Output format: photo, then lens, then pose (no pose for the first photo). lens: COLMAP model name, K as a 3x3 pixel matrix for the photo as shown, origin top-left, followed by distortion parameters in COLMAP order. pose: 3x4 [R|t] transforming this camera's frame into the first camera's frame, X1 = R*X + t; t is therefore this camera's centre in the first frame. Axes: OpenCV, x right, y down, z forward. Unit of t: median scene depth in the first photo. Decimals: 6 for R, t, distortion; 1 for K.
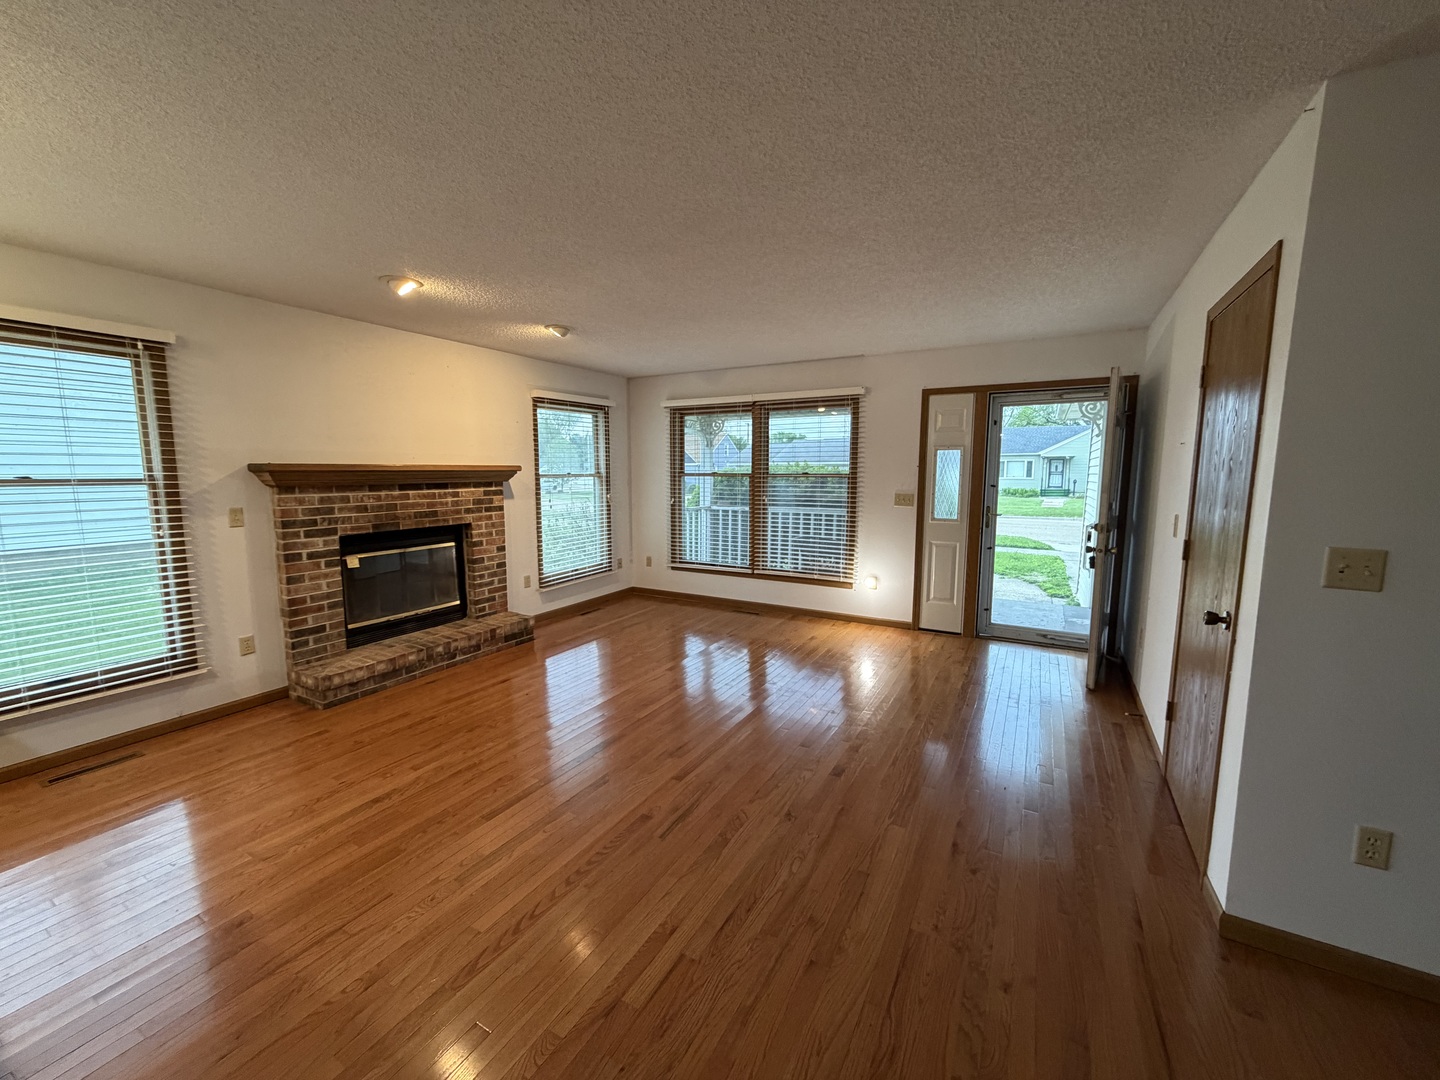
lens RADIAL K [[573.4, 0, 717.4], [0, 573.4, 541.2], [0, 0, 1]] dist [0.000625, -0.000459]
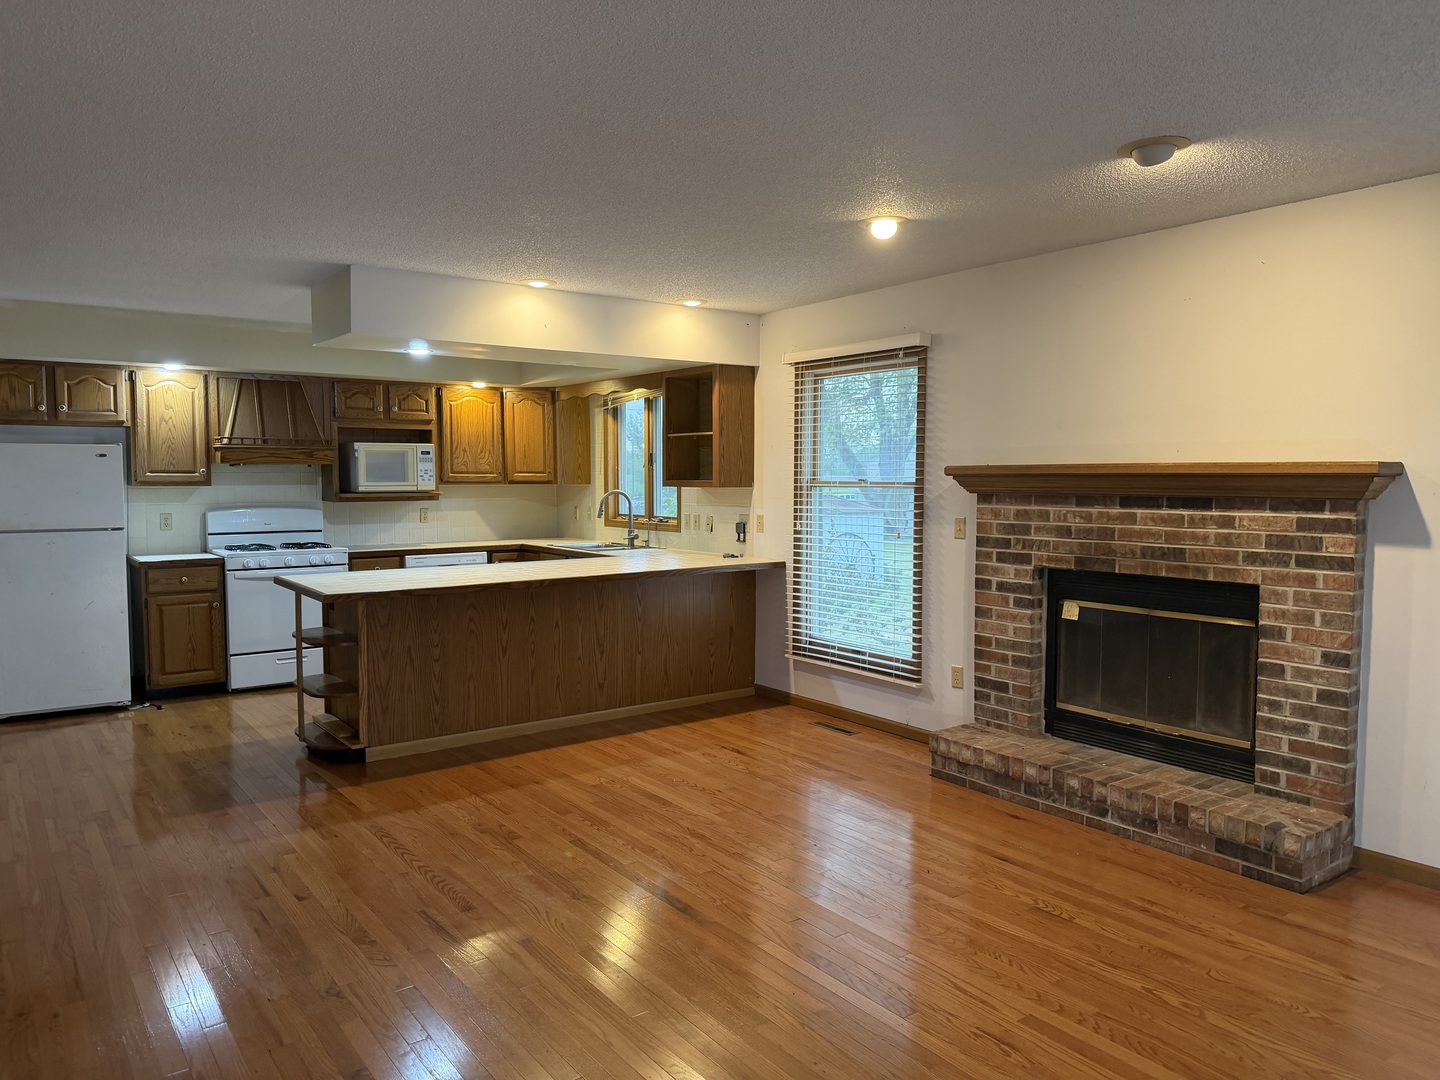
lens RADIAL K [[1005.3, 0, 723.0], [0, 1005.3, 542.4], [0, 0, 1]] dist [0.060482, -0.058480]
pose [[-0.407421, 0.063551, -0.911026, 0.521103], [-0.110926, 0.986746, 0.118441, -0.119700], [0.906479, 0.149312, -0.394972, 0.954690]]
